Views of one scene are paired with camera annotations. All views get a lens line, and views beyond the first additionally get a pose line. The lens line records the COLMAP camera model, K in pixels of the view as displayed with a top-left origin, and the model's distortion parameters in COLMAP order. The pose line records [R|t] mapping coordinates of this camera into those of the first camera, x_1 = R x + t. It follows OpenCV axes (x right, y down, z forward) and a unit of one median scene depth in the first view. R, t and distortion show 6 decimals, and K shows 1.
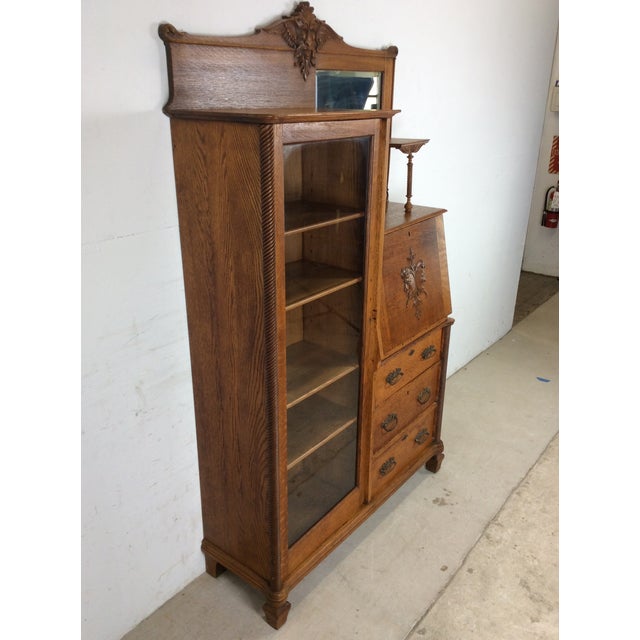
lens RADIAL K [[586.7, 0, 315.3], [0, 586.7, 320.2], [0, 0, 1]] dist [0.106899, -0.211624]
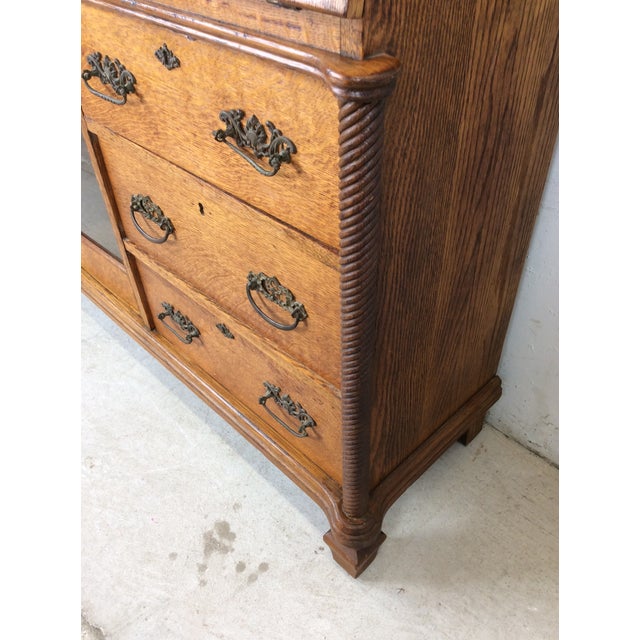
lens RADIAL K [[584.2, 0, 317.2], [0, 584.2, 320.7], [0, 0, 1]] dist [0.097109, -0.175960]
pose [[-0.120028, 0.662073, -0.739765, 0.467336], [-0.333837, 0.674842, 0.658134, -0.068114], [0.934958, 0.325955, 0.140025, 1.153665]]
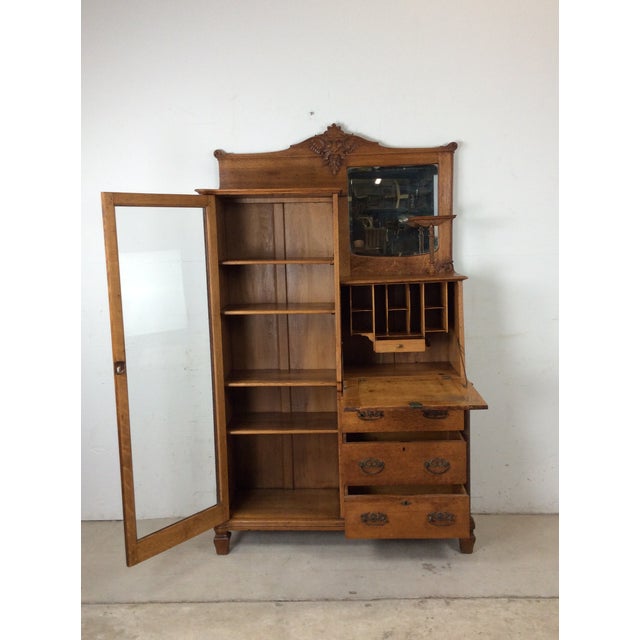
lens RADIAL K [[638.9, 0, 320.0], [0, 638.9, 320.0], [0, 0, 1]] dist [0.132387, -0.284042]
pose [[0.598228, 0.083010, -0.797015, 1.108901], [-0.267347, 0.958308, -0.100858, 0.086320], [0.755413, 0.273415, 0.595479, 0.137596]]
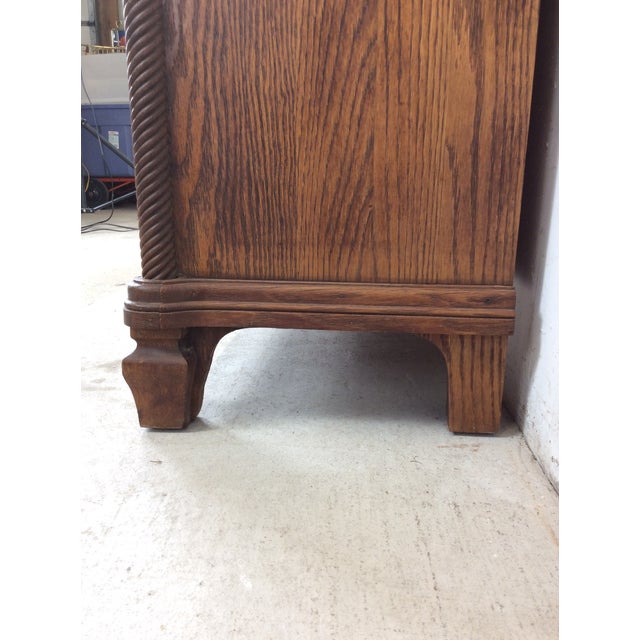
lens RADIAL K [[586.7, 0, 315.3], [0, 586.7, 320.2], [0, 0, 1]] dist [0.106899, -0.211624]
pose [[-0.830964, 0.116986, -0.543886, 0.353119], [-0.224096, 0.824429, 0.519709, 0.115245], [0.509195, 0.553742, -0.658855, 1.502545]]
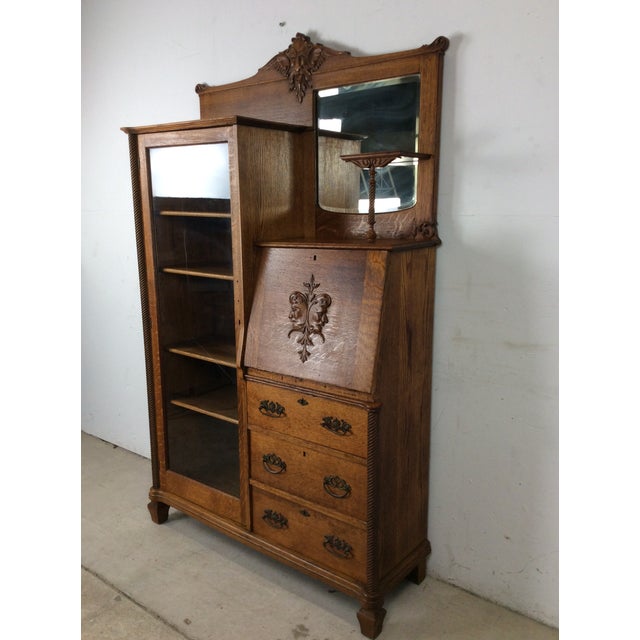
lens RADIAL K [[584.2, 0, 317.2], [0, 584.2, 320.7], [0, 0, 1]] dist [0.097109, -0.175960]
pose [[-0.000425, 0.191185, -0.981554, 1.026458], [-0.362108, 0.914913, 0.178361, -0.219624], [0.932136, 0.355504, 0.068841, 0.999783]]
